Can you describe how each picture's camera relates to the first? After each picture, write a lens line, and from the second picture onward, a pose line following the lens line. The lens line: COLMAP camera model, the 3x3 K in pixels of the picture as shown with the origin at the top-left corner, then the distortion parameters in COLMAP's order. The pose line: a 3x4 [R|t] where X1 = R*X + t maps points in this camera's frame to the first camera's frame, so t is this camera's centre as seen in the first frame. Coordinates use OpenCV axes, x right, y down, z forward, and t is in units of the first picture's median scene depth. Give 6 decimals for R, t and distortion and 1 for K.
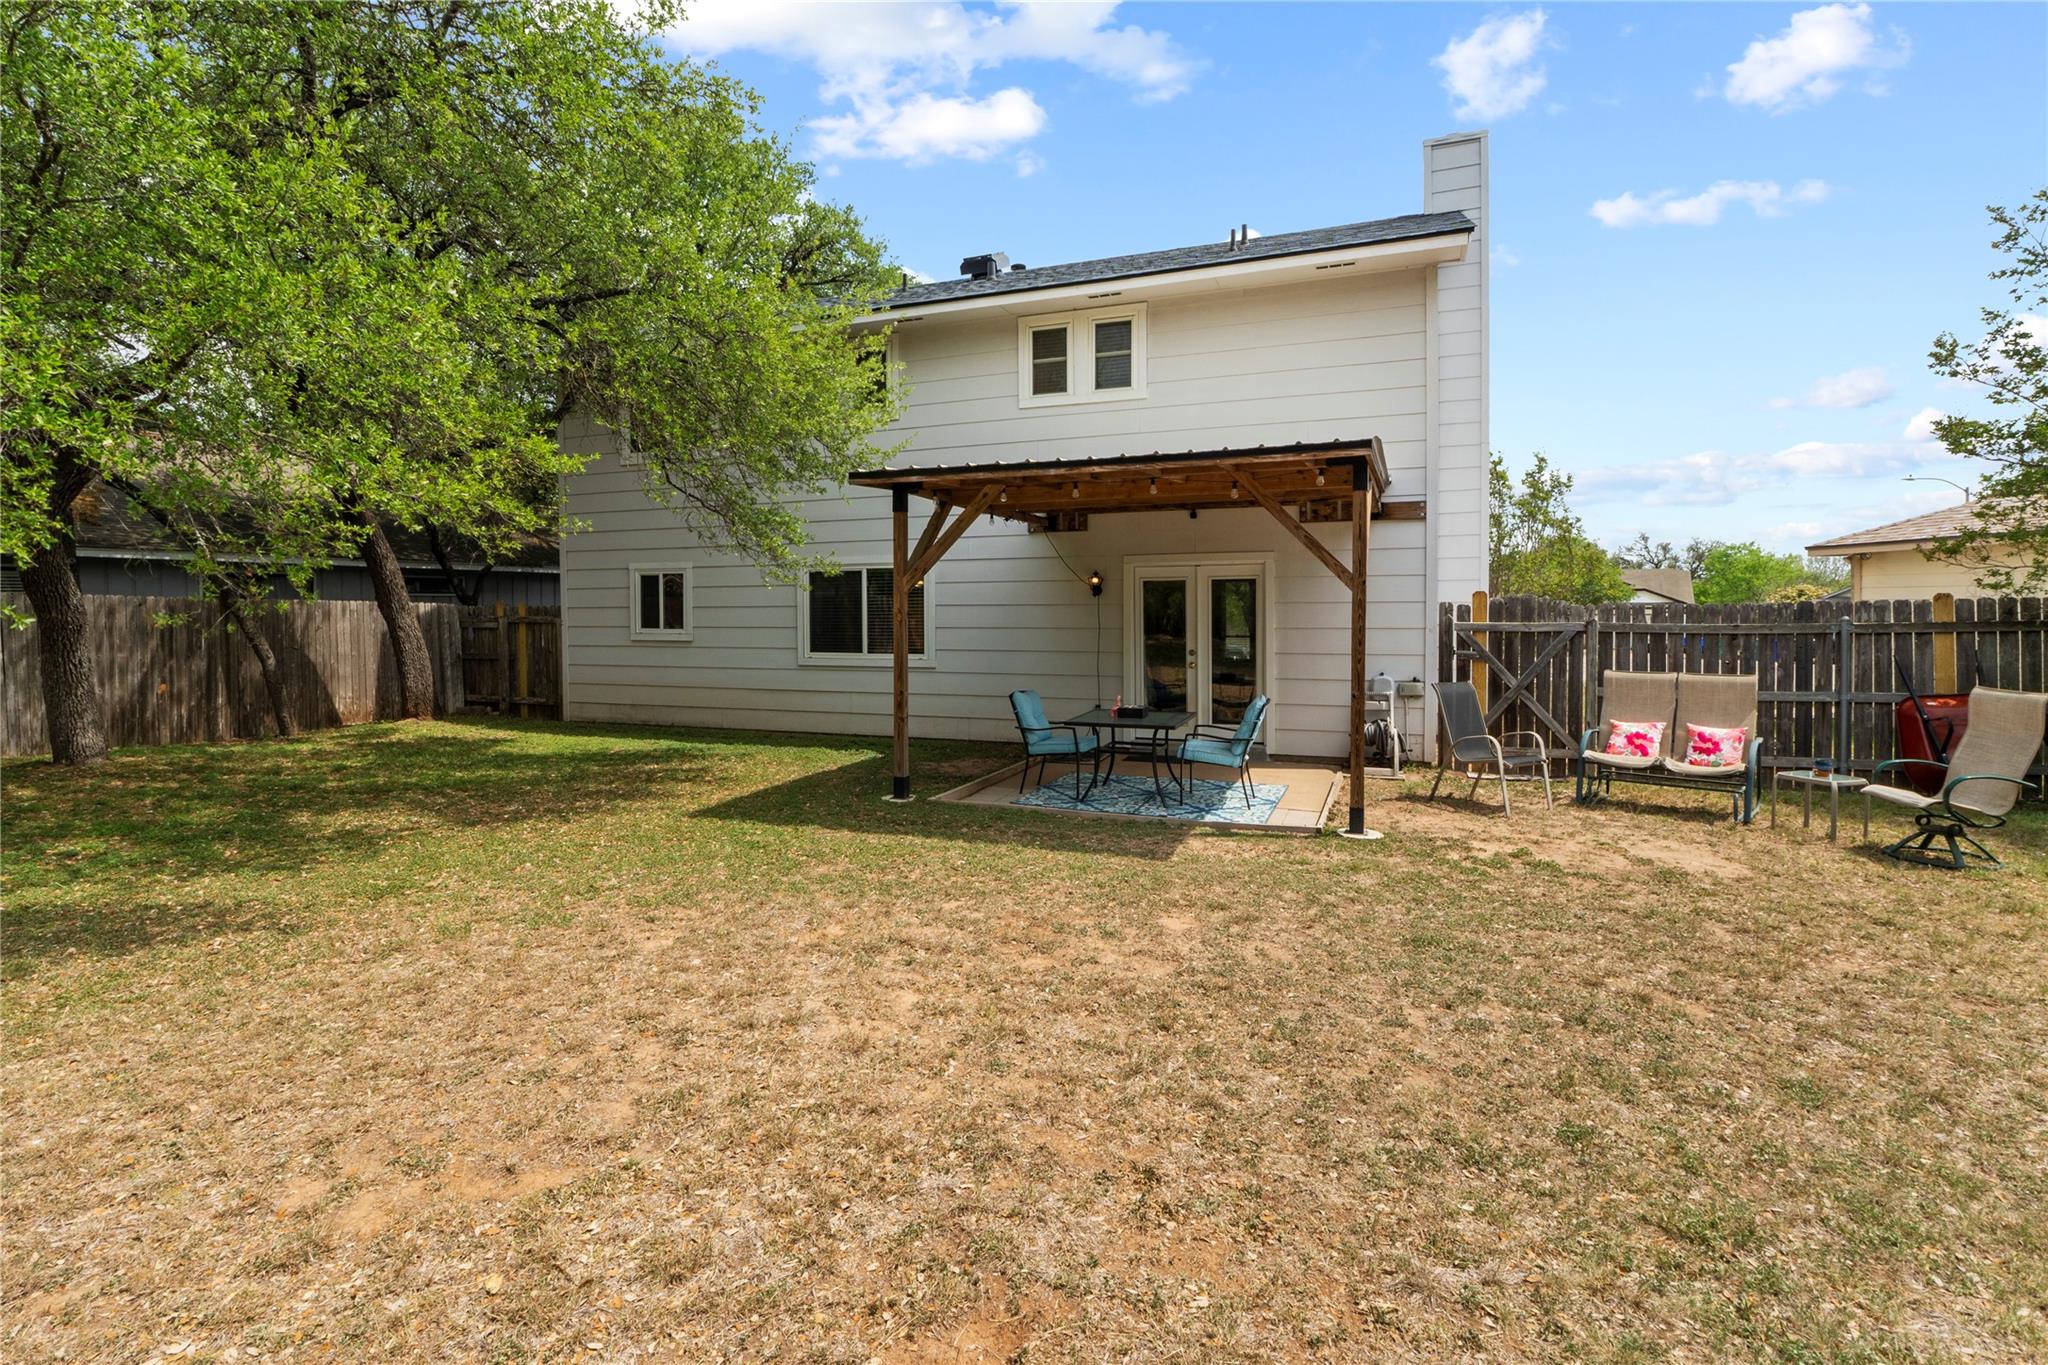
lens RADIAL K [[972.7, 0, 1011.2], [0, 972.7, 636.4], [0, 0, 1]] dist [-0.008696, 0.001578]
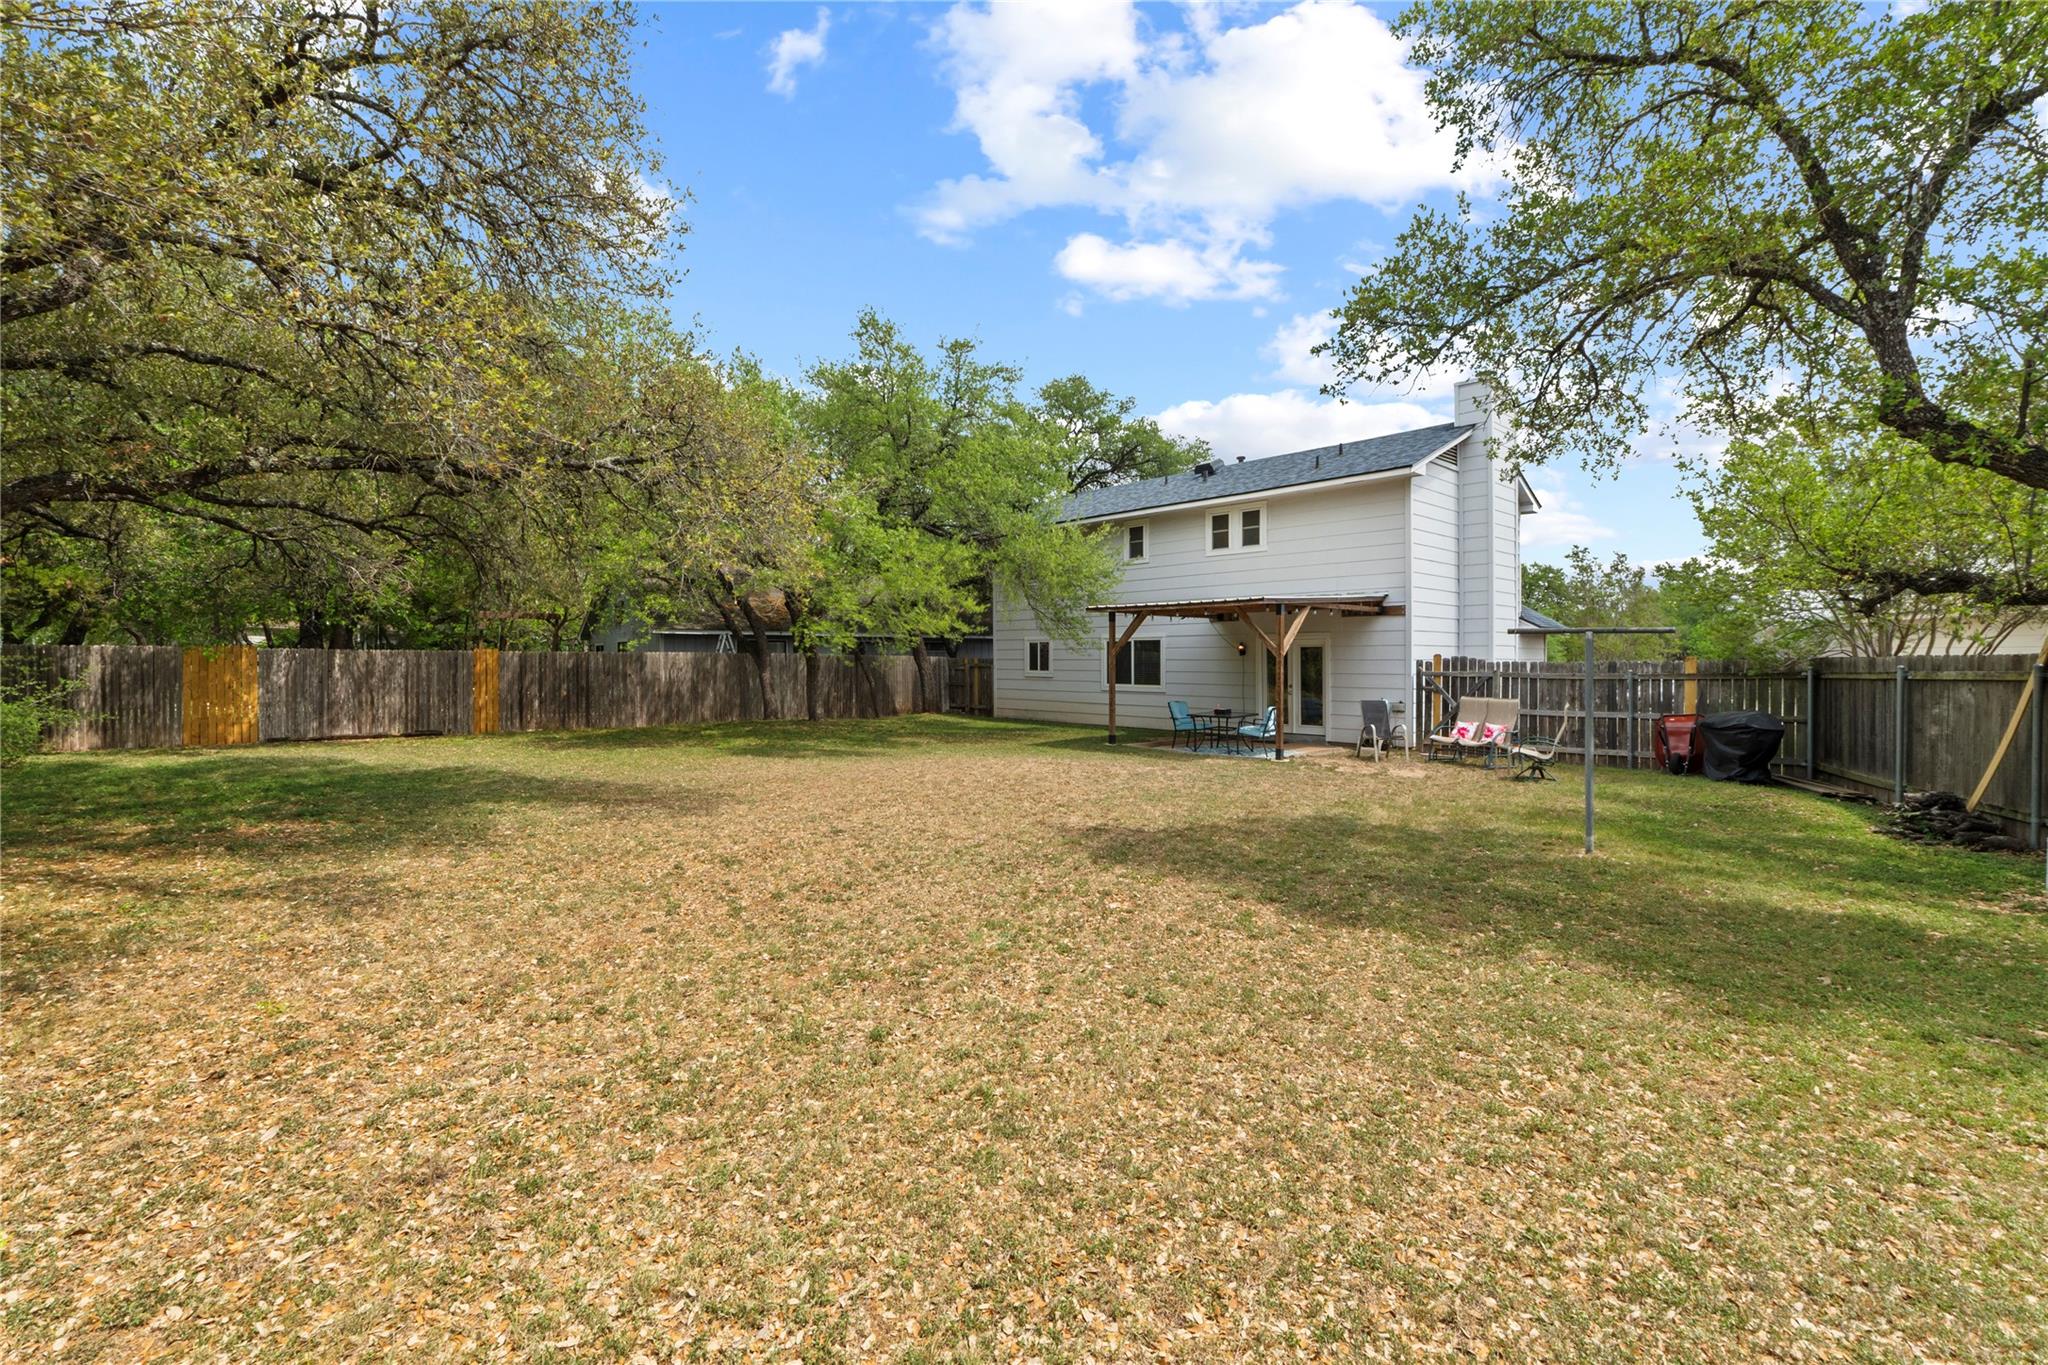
lens RADIAL K [[849.4, 0, 1011.8], [0, 849.4, 665.1], [0, 0, 1]] dist [-0.007420, -0.000069]
pose [[0.901484, 0.007028, -0.432756, 0.408193], [-0.014601, 0.999793, -0.014178, 0.006822], [0.432566, 0.019100, 0.901400, -0.693665]]
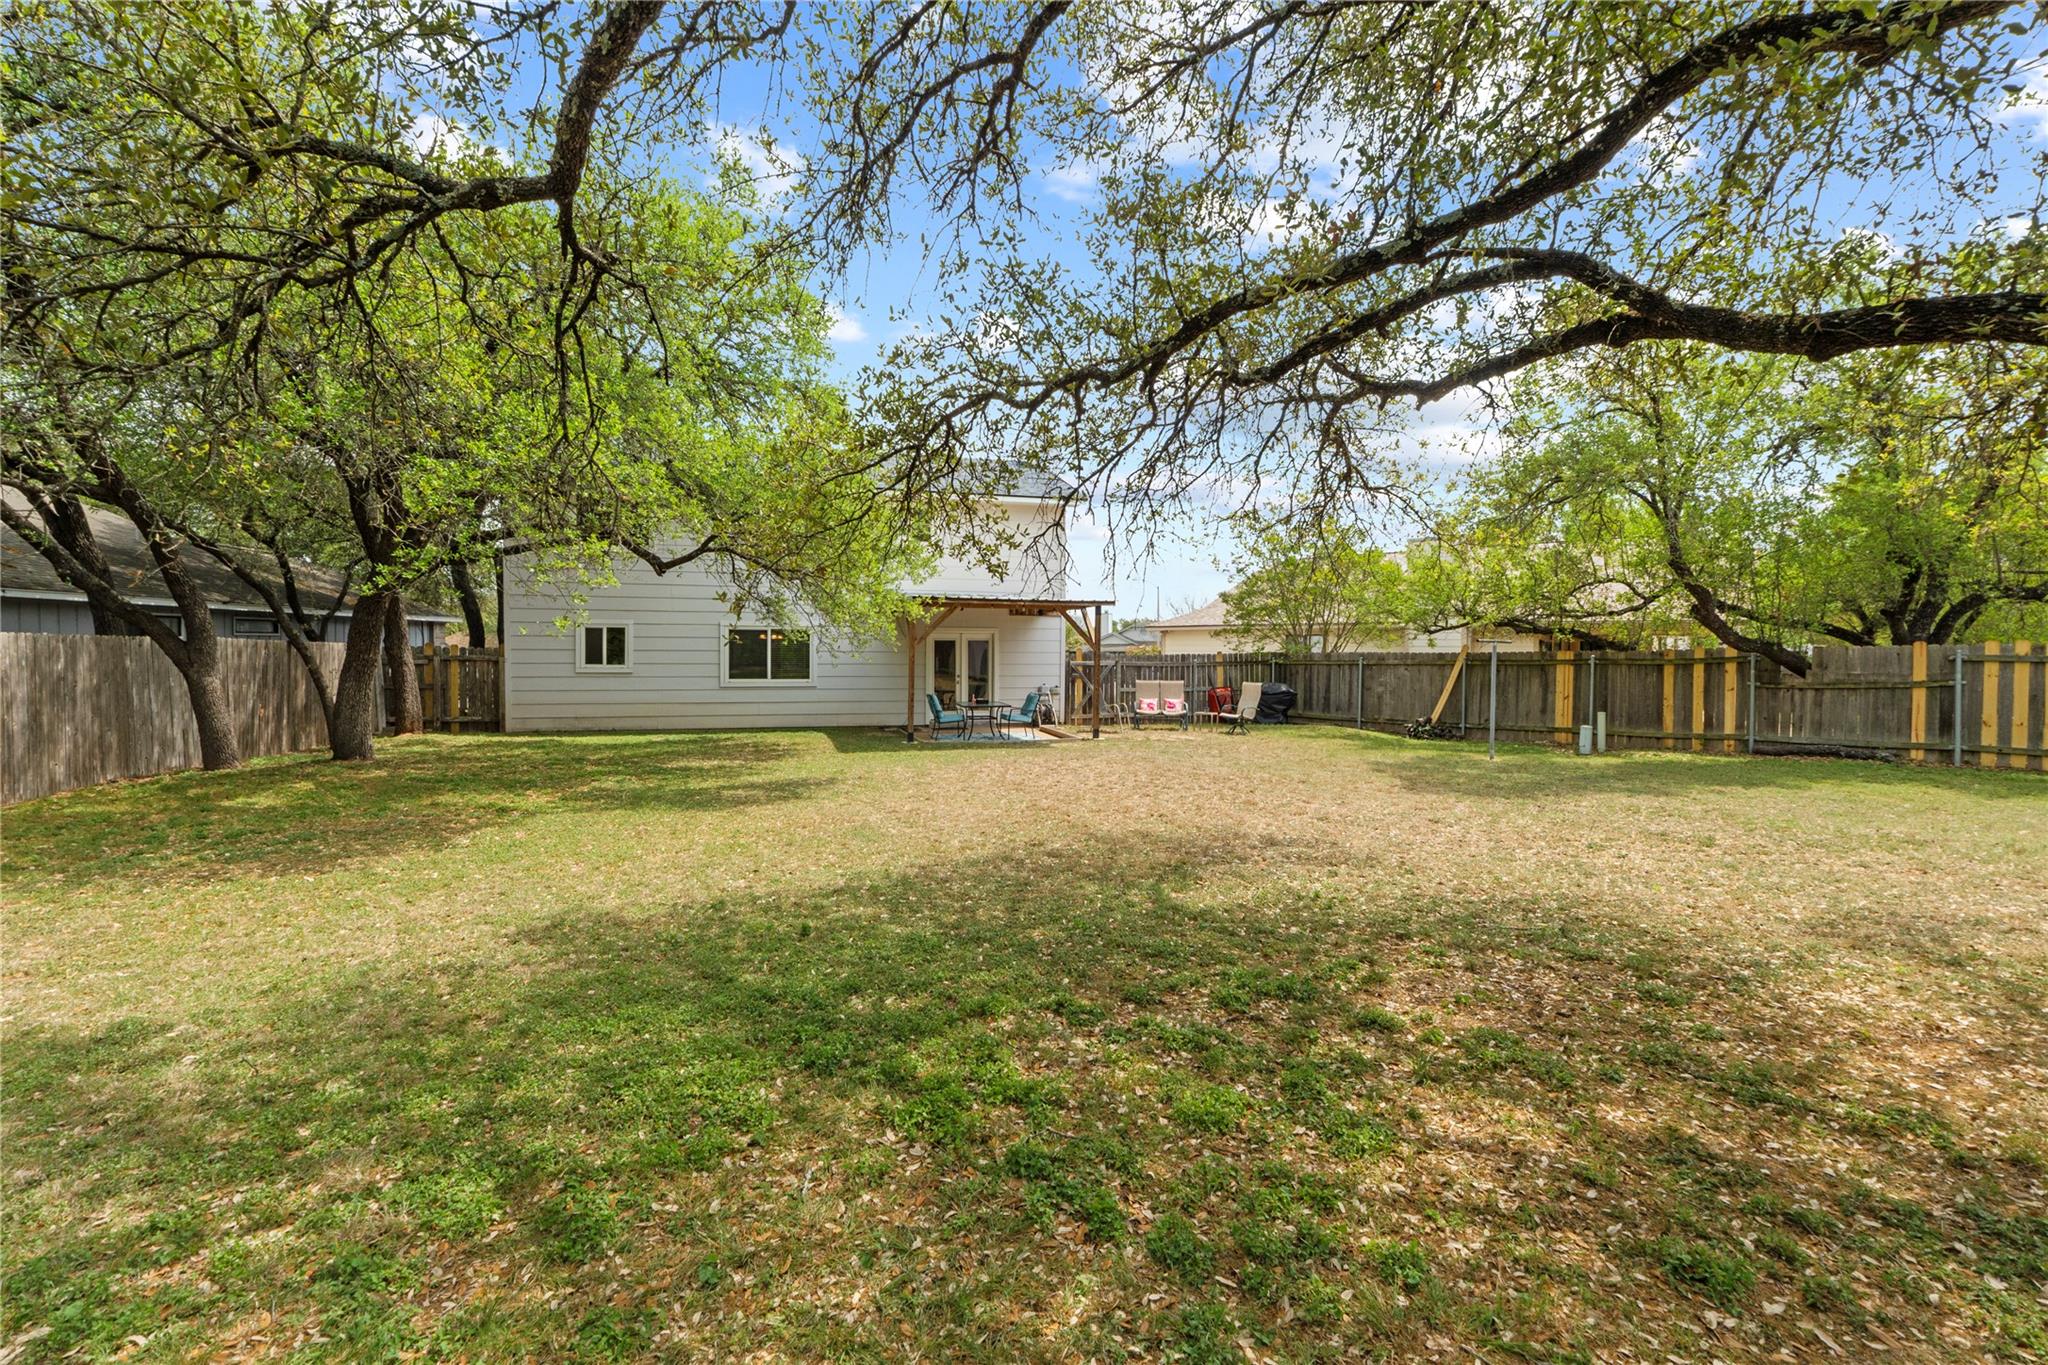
lens RADIAL K [[849.4, 0, 1012.5], [0, 849.4, 674.0], [0, 0, 1]] dist [-0.007420, -0.000069]
pose [[0.803547, -0.008352, 0.595182, -0.785660], [0.004644, 0.999959, 0.007762, -0.001023], [-0.595223, -0.003473, 0.803553, -0.500593]]
